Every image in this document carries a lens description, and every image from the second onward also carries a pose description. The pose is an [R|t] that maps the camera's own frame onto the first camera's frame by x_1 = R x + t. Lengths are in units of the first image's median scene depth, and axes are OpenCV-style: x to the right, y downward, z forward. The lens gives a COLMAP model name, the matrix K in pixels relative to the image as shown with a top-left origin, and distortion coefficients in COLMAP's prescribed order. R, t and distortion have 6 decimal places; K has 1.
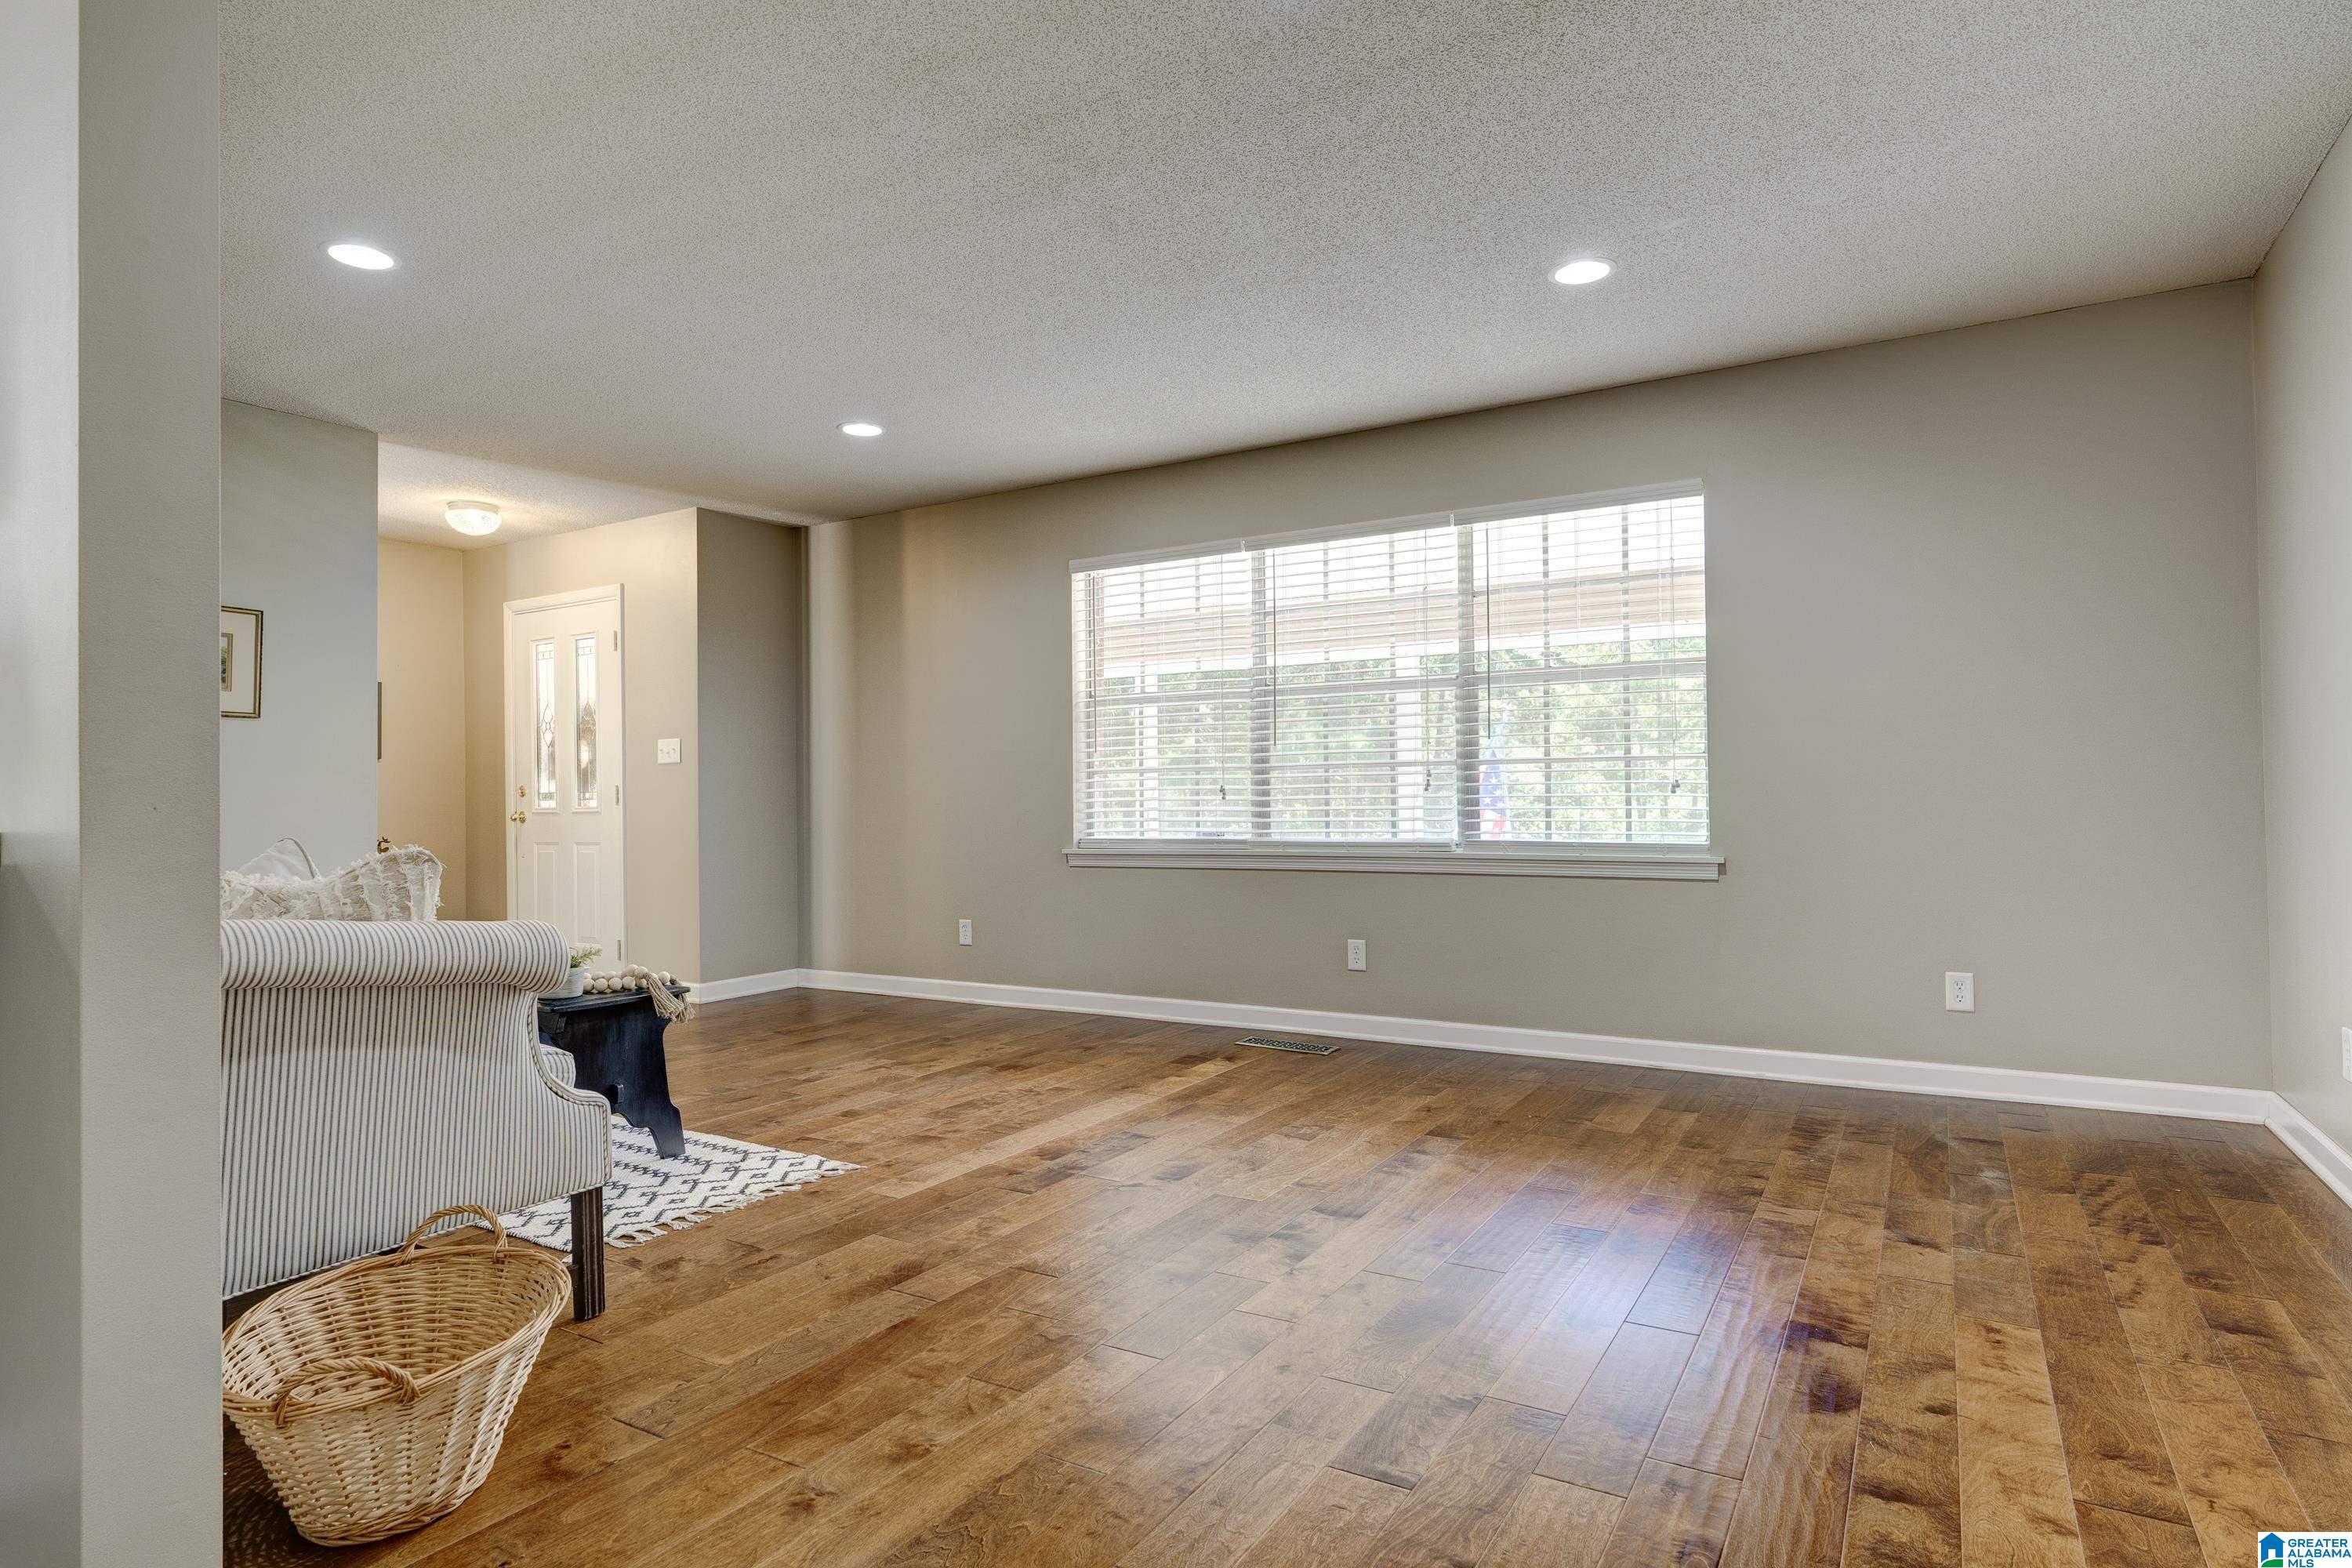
lens RADIAL K [[1292.2, 0, 1176.0], [0, 1292.2, 784.0], [0, 0, 1]] dist [-0.002055, 0.000021]
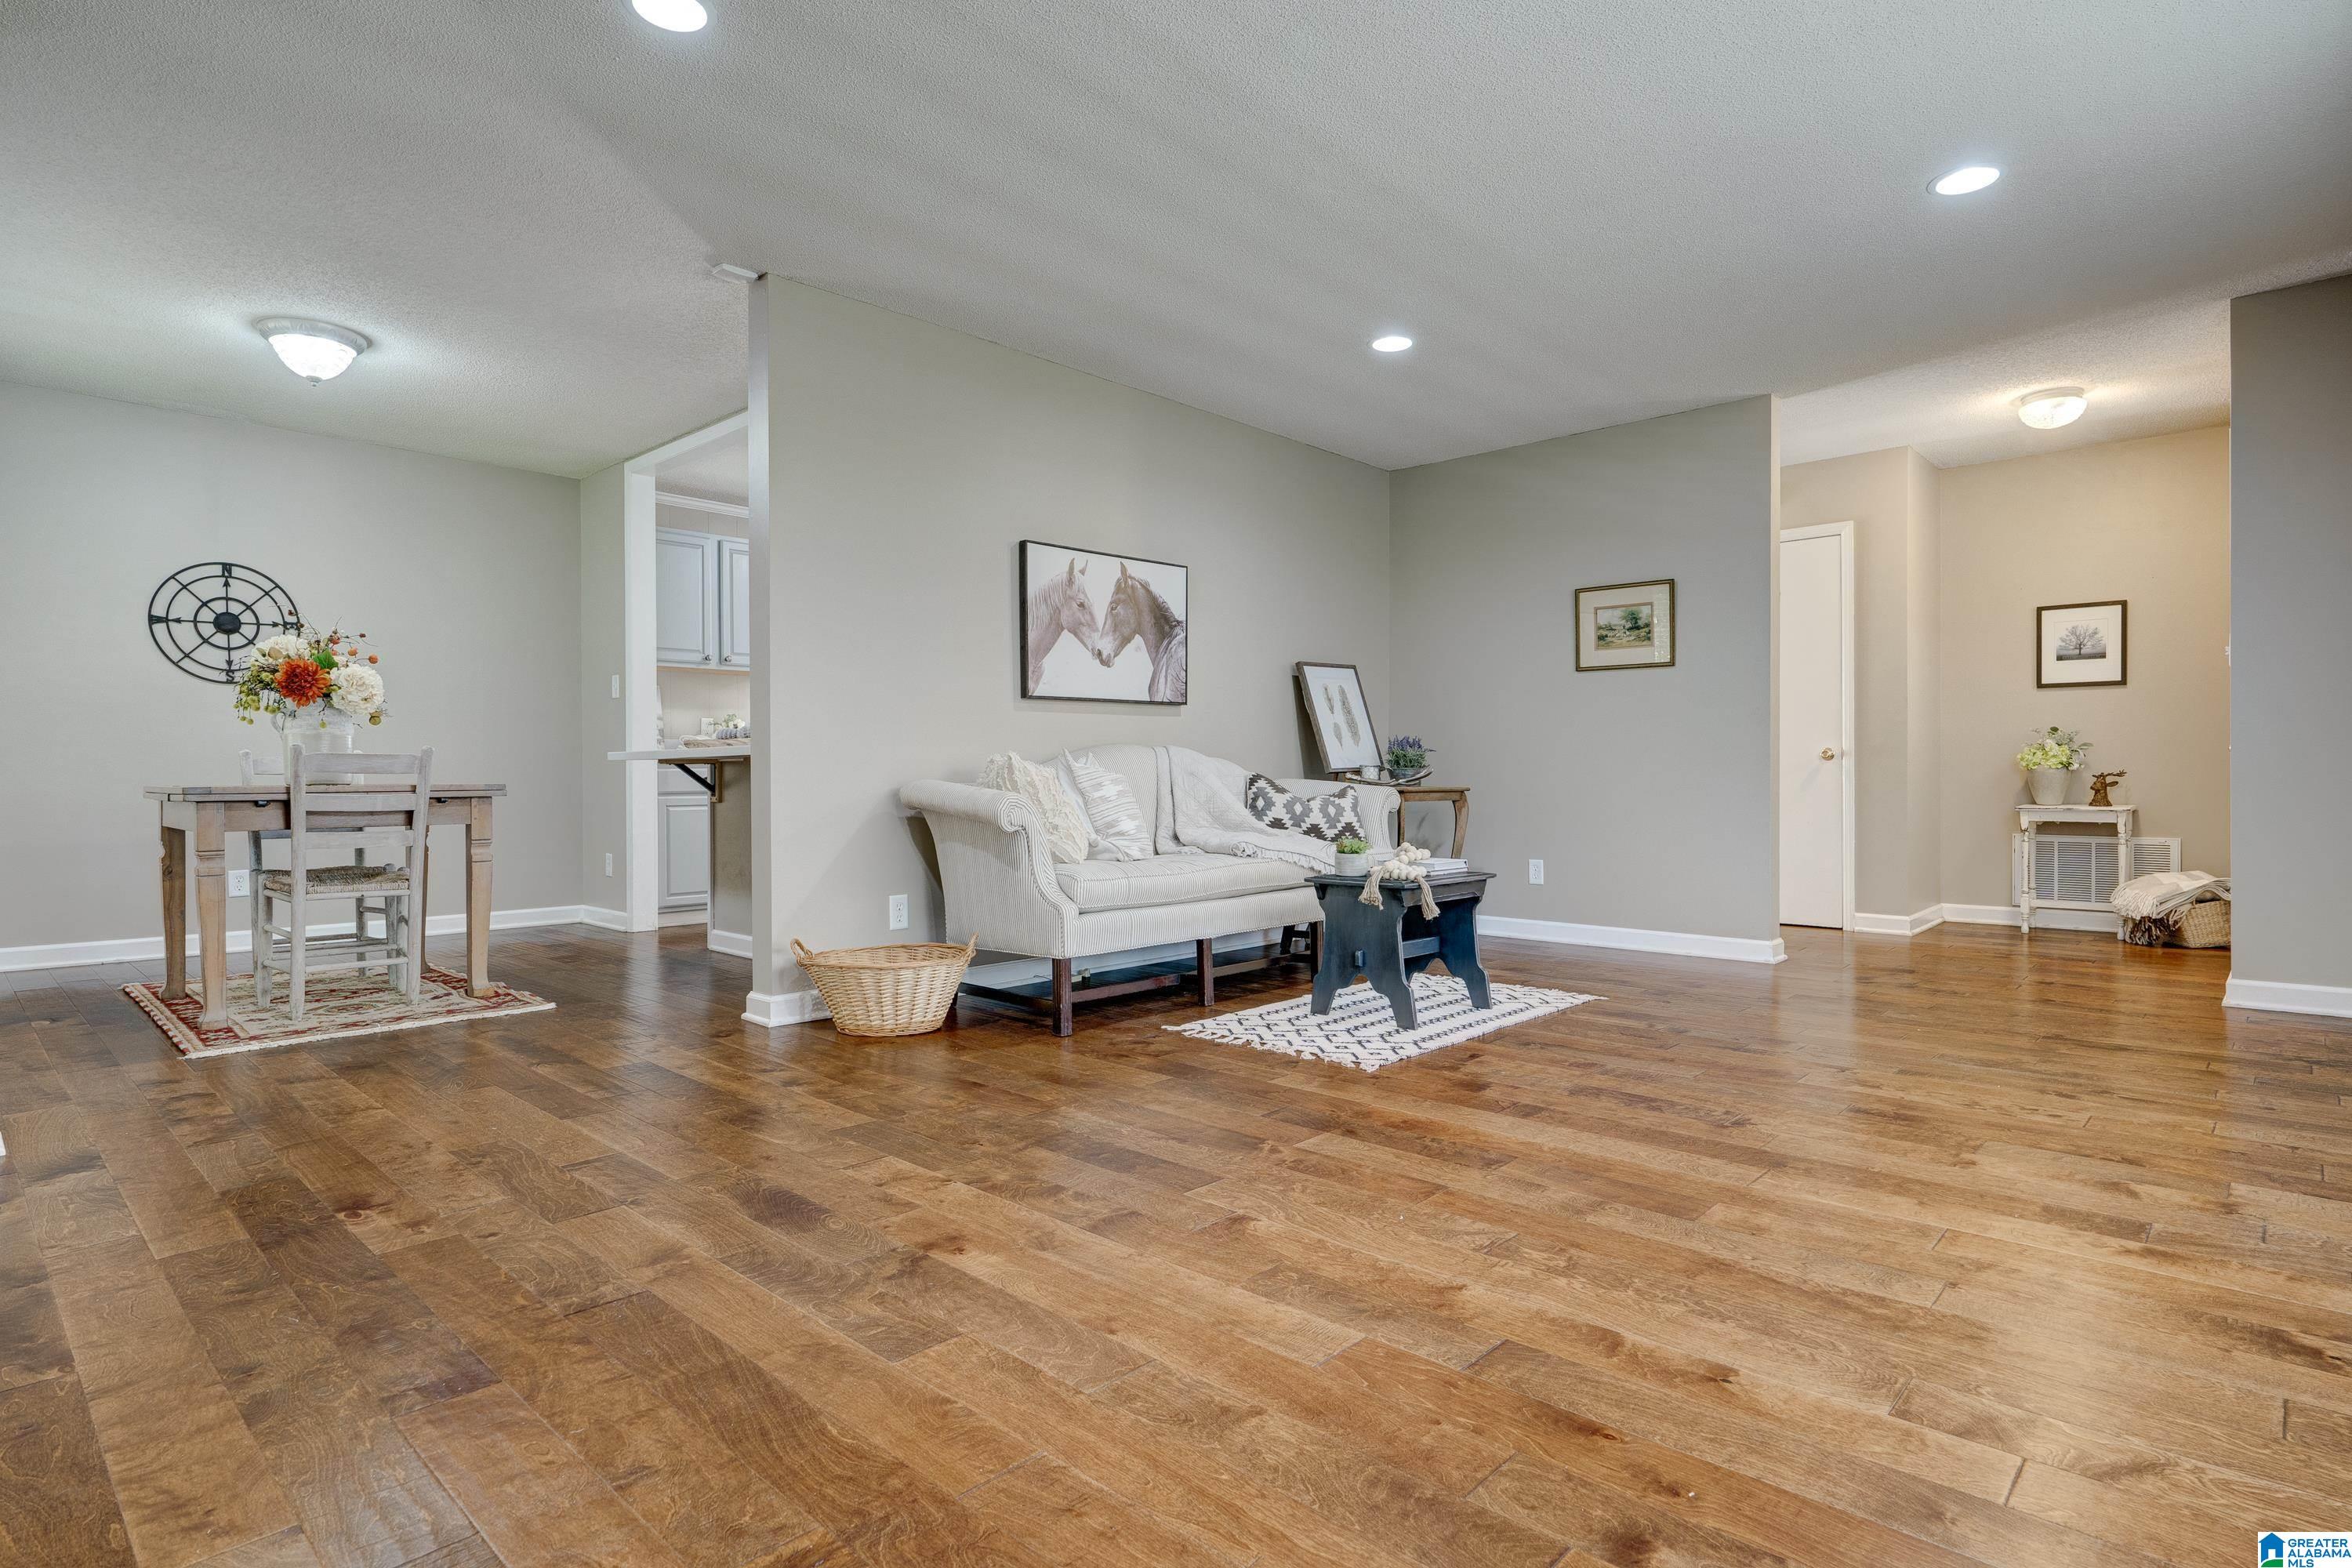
lens RADIAL K [[1226.9, 0, 1176.0], [0, 1226.9, 784.0], [0, 0, 1]] dist [-0.003216, -0.000503]
pose [[-0.226999, 0.015956, -0.973764, 0.657025], [0.020808, 0.999717, 0.011530, 0.046738], [0.973673, -0.017645, -0.227267, 0.952124]]
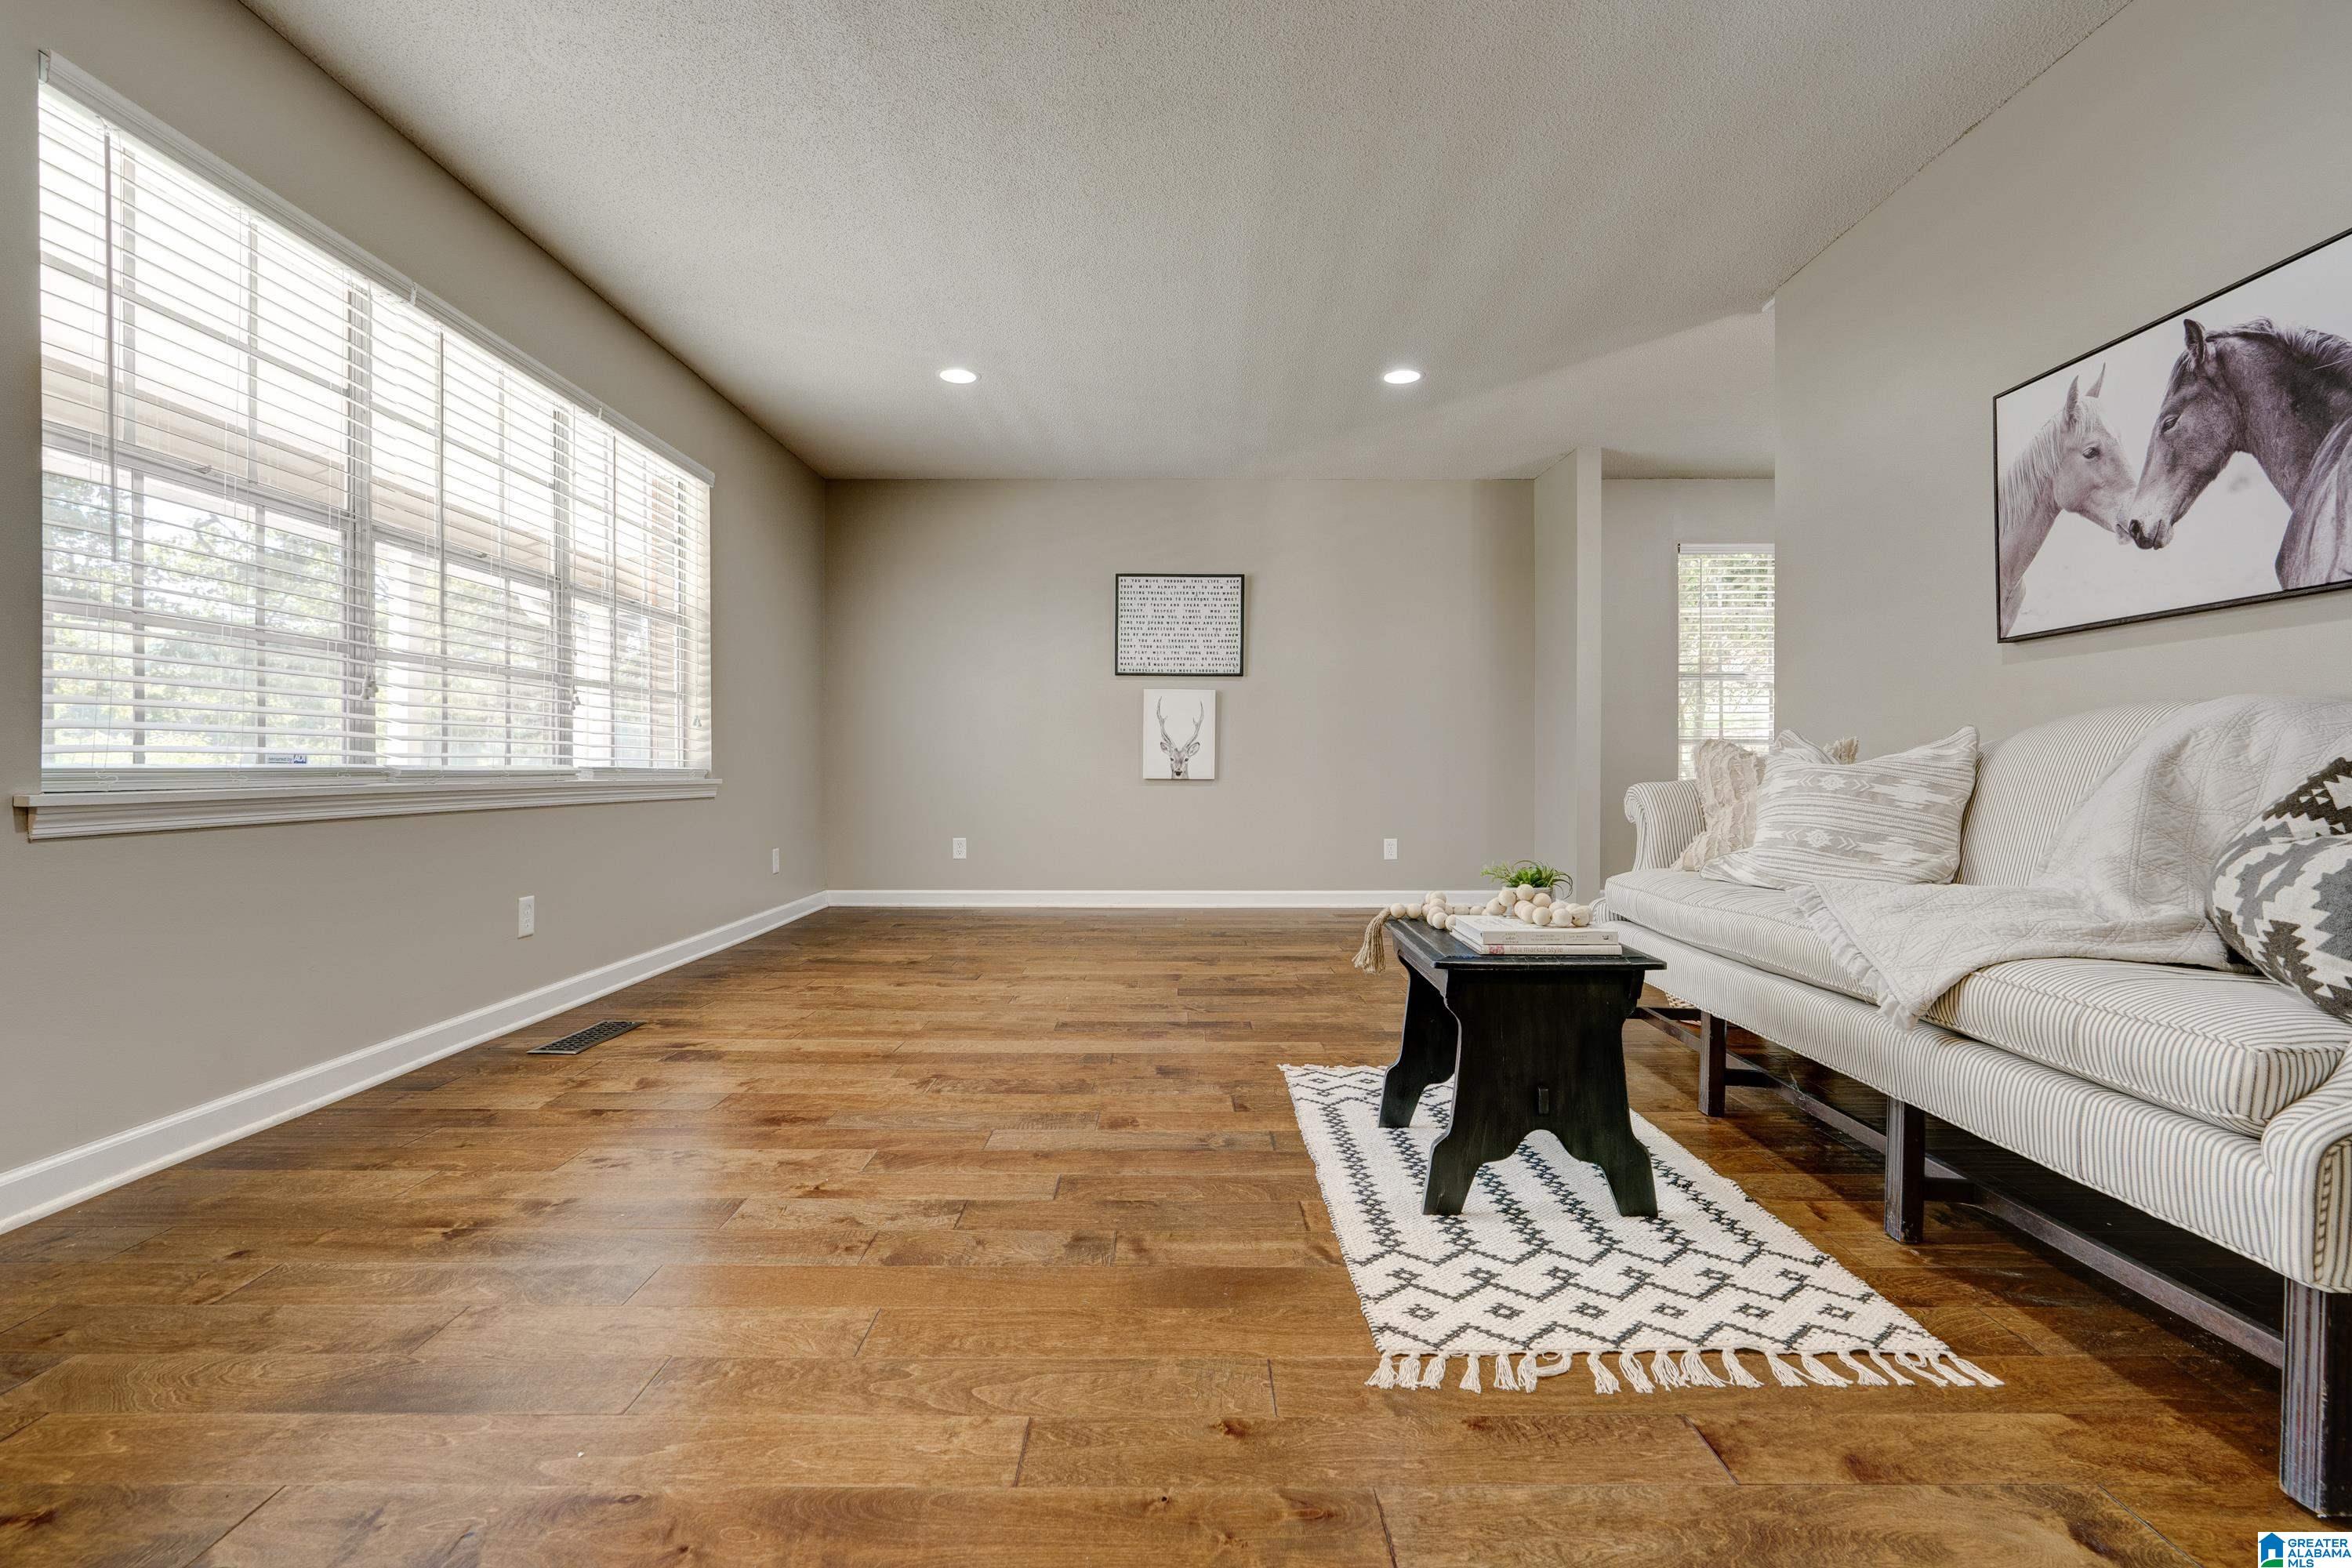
lens RADIAL K [[1050.1, 0, 1176.0], [0, 1050.1, 784.0], [0, 0, 1]] dist [-0.002629, -0.000235]
pose [[-0.495964, -0.008055, 0.868306, -0.810058], [-0.011371, 0.999931, 0.002781, 0.065270], [-0.868269, -0.008495, -0.496021, 1.310715]]
